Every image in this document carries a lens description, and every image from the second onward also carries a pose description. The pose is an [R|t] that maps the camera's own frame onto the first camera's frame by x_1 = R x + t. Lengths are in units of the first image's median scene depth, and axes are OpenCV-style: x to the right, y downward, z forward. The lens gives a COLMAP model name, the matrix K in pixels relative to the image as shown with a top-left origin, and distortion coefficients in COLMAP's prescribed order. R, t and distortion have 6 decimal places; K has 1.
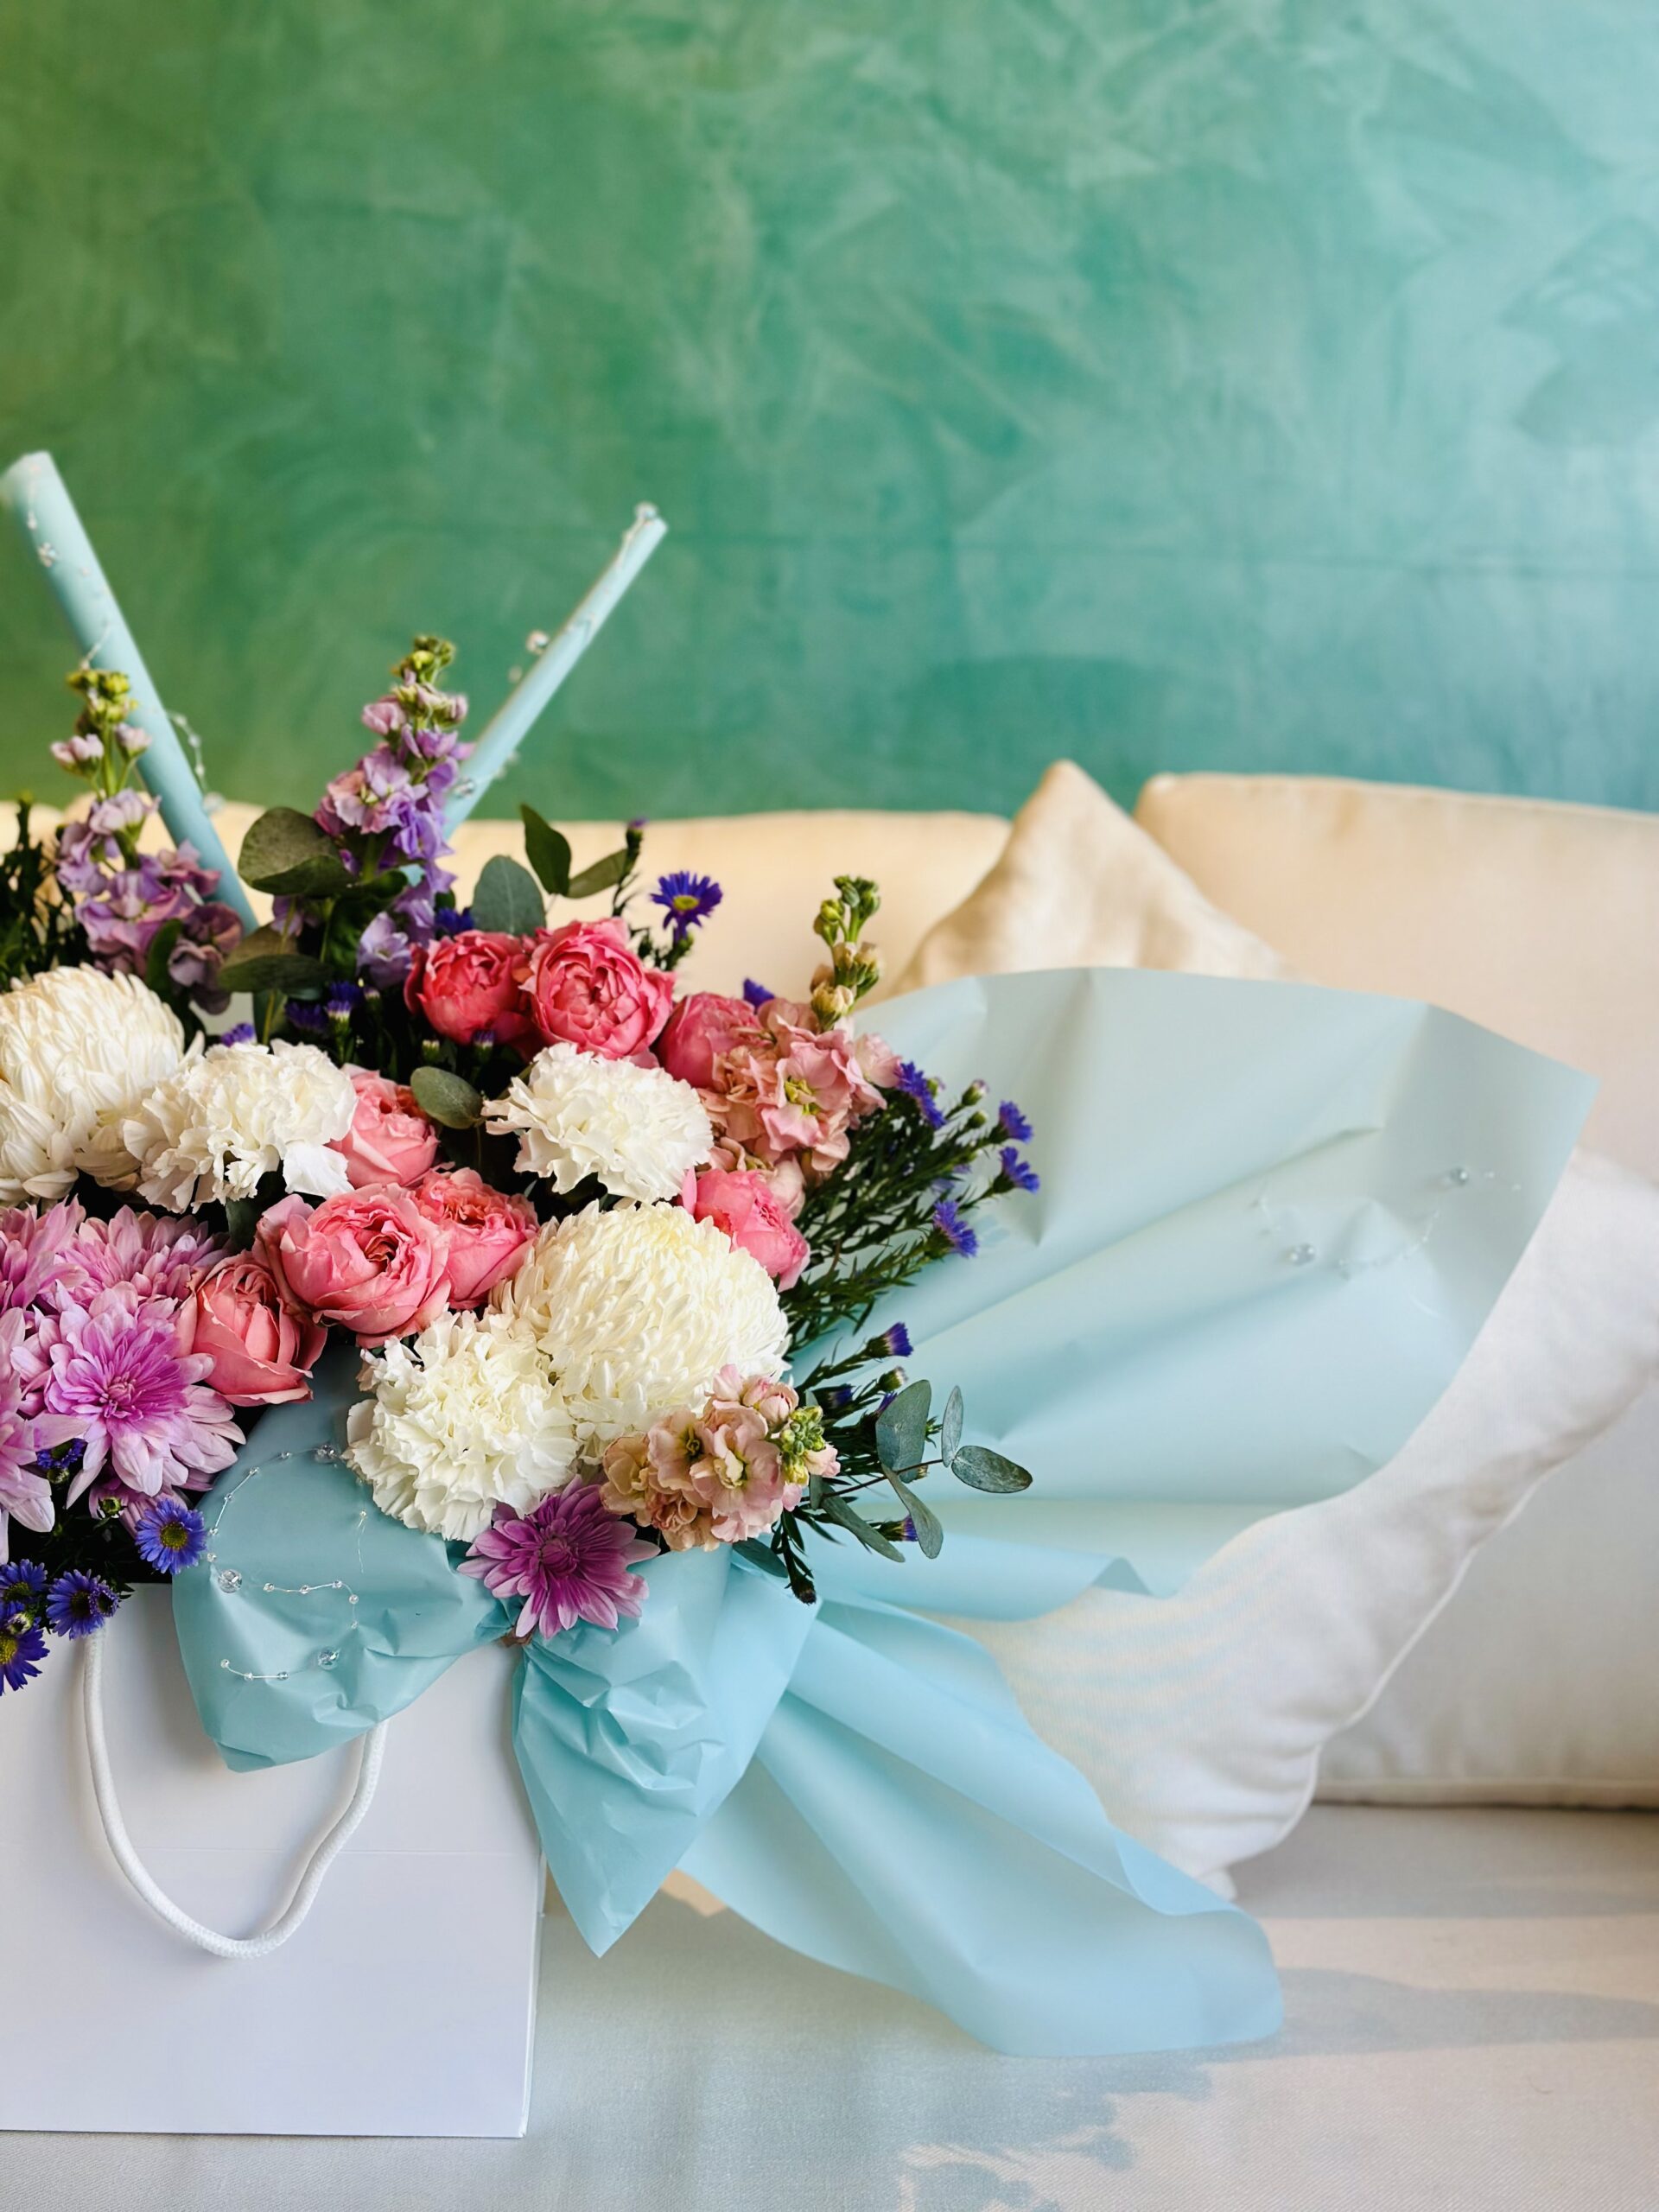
lens RADIAL K [[3094.8, 0, 818.6], [0, 3094.8, 1138.3], [0, 0, 1]] dist [0.120478, 0.000000]
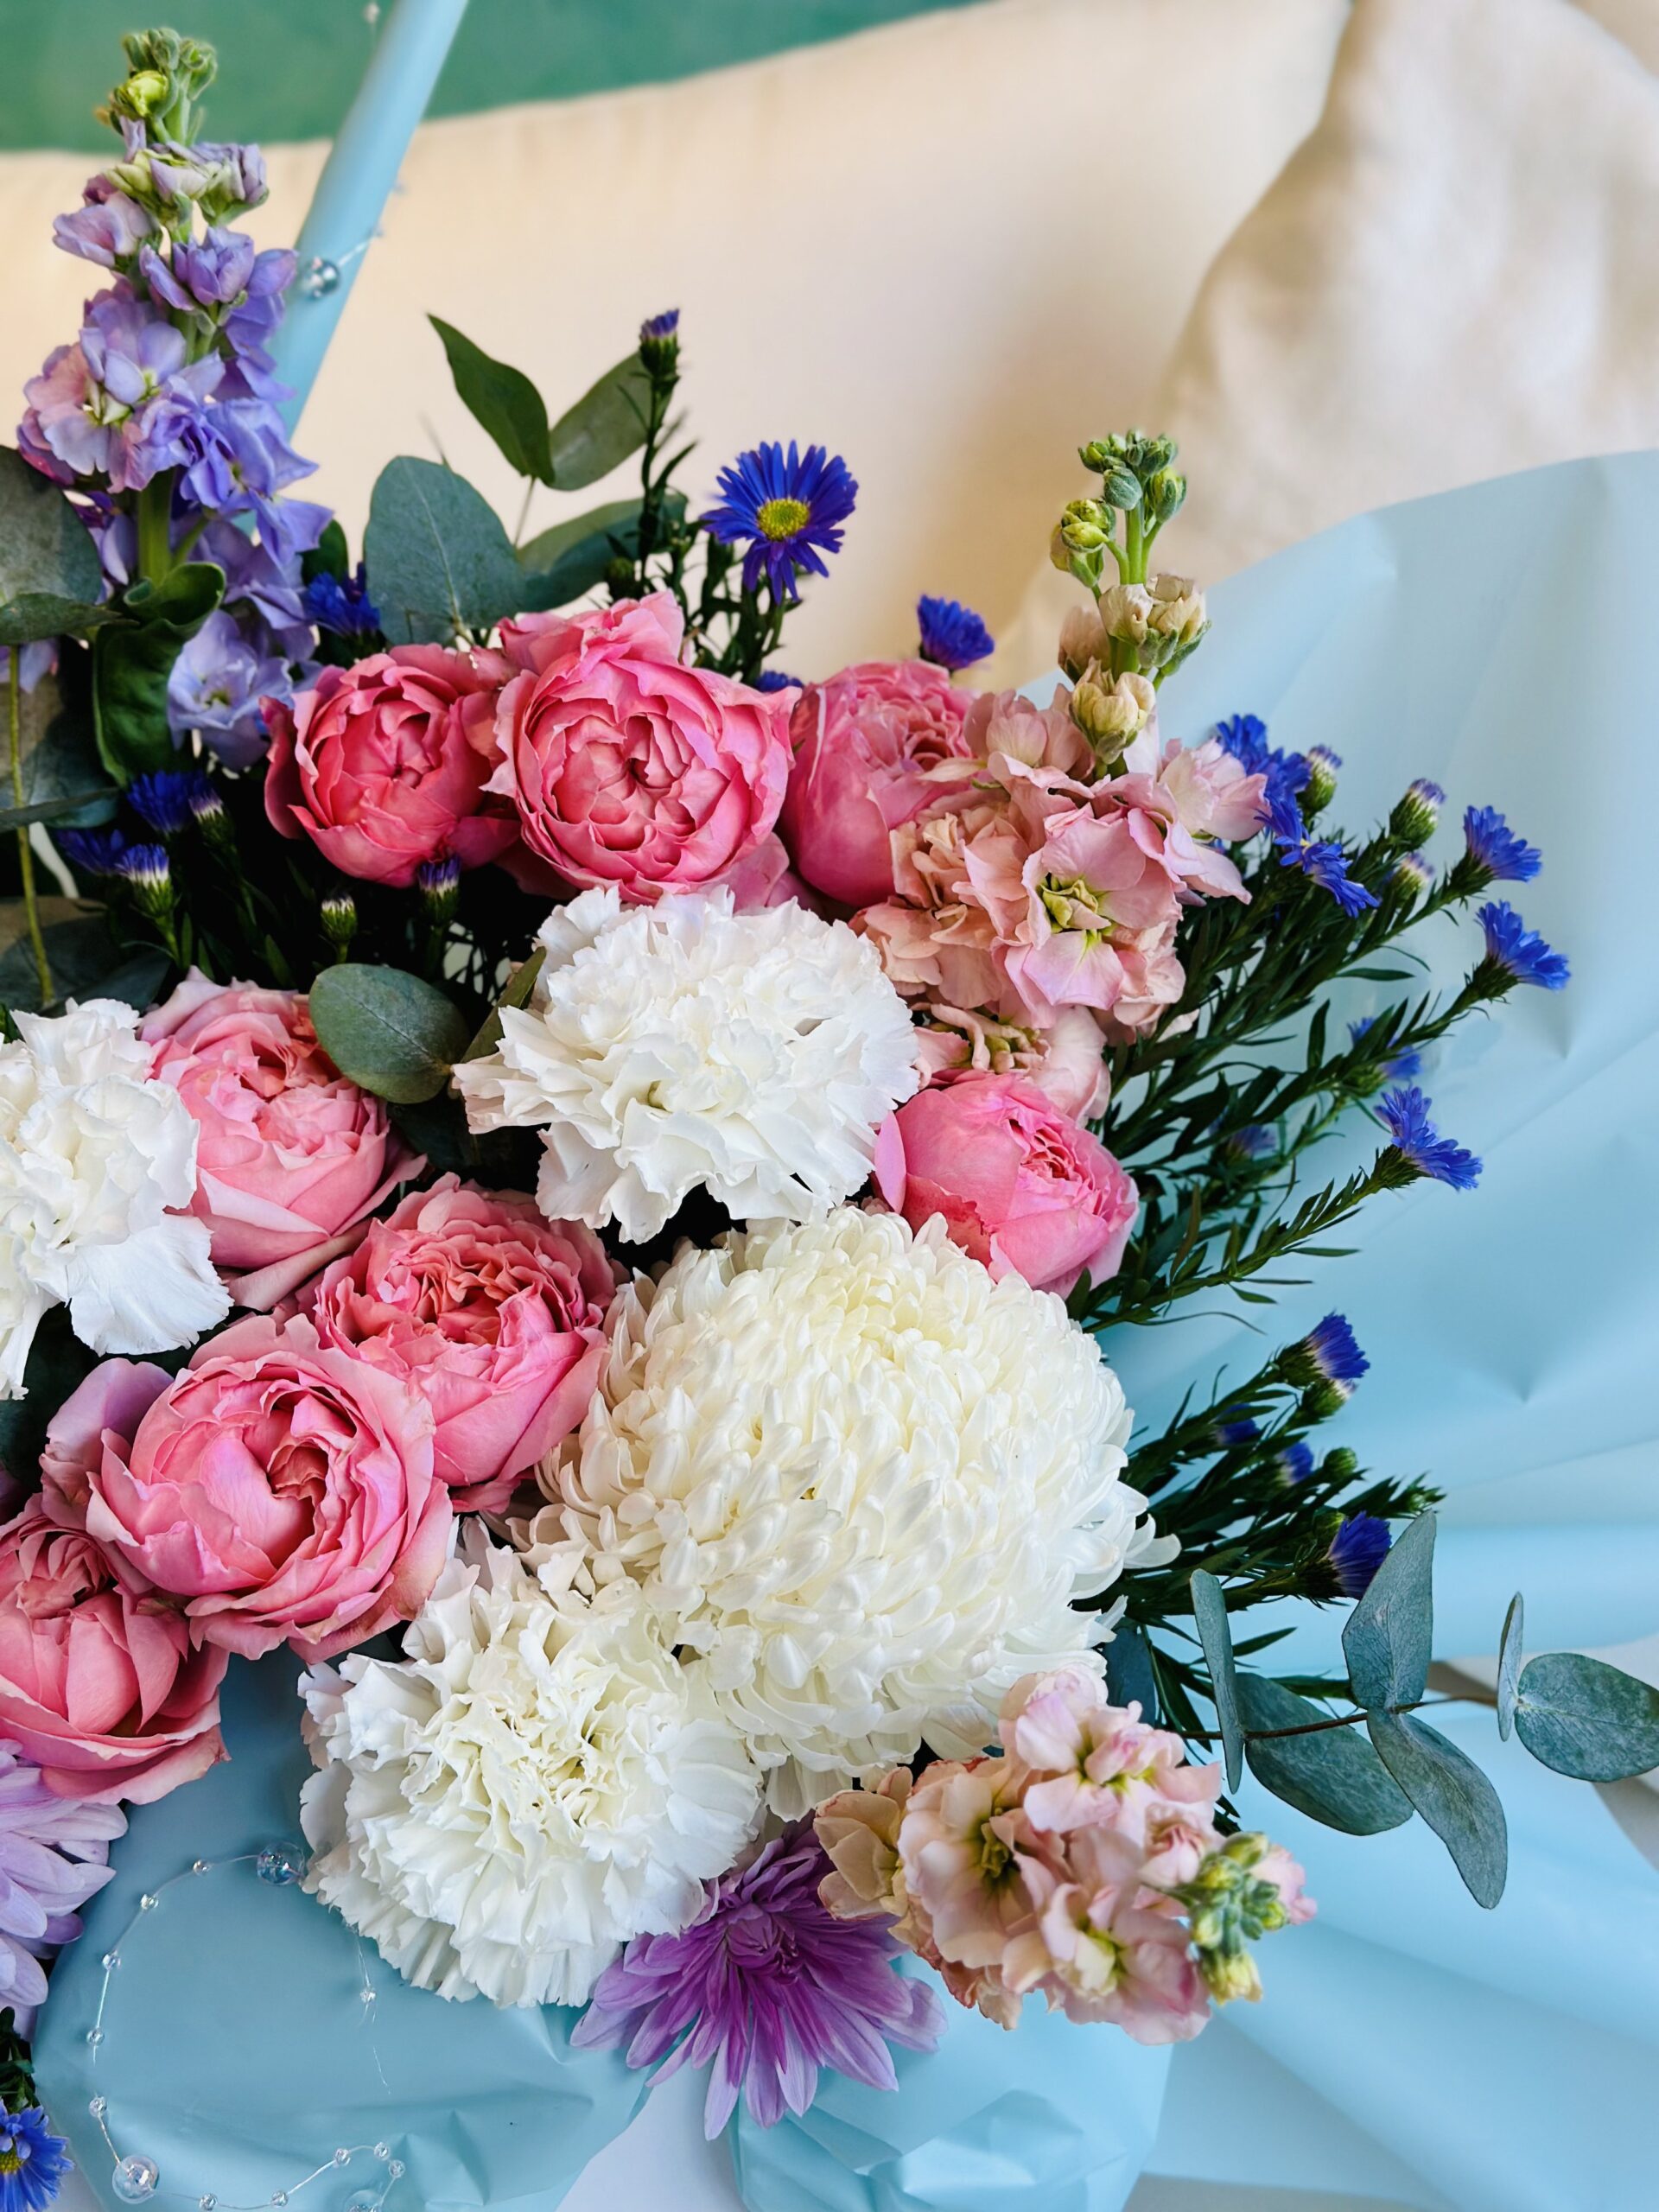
lens RADIAL K [[3094.8, 0, 825.0], [0, 3094.8, 1107.9], [0, 0, 1]] dist [0.120478, 0.000000]
pose [[0.984914, -0.145926, -0.093006, -0.004029], [0.168135, 0.934118, 0.314887, -0.146195], [0.040929, -0.325774, 0.944561, 0.512337]]
